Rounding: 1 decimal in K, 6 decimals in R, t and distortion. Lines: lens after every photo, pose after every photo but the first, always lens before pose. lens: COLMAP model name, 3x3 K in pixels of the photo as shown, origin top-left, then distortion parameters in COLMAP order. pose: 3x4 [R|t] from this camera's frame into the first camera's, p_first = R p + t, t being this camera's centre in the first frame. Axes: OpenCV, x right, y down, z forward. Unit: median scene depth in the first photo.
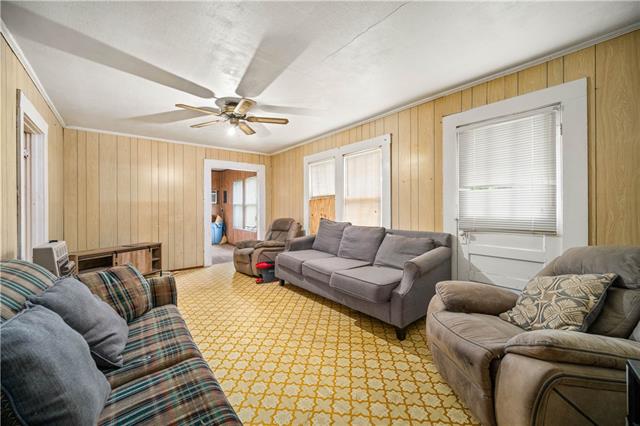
lens RADIAL K [[251.4, 0, 320.5], [0, 251.4, 206.0], [0, 0, 1]] dist [-0.000072, -0.000001]
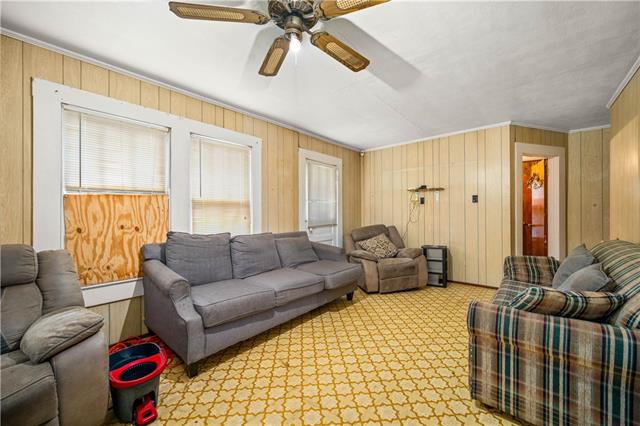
lens RADIAL K [[254.8, 0, 320.0], [0, 254.8, 213.0], [0, 0, 1]] dist [0.000000, -0.000008]
pose [[-0.182013, 0.006228, 0.983276, -0.852809], [0.000717, 0.999981, -0.006201, 0.013644], [-0.983296, -0.000424, -0.182014, 1.076467]]
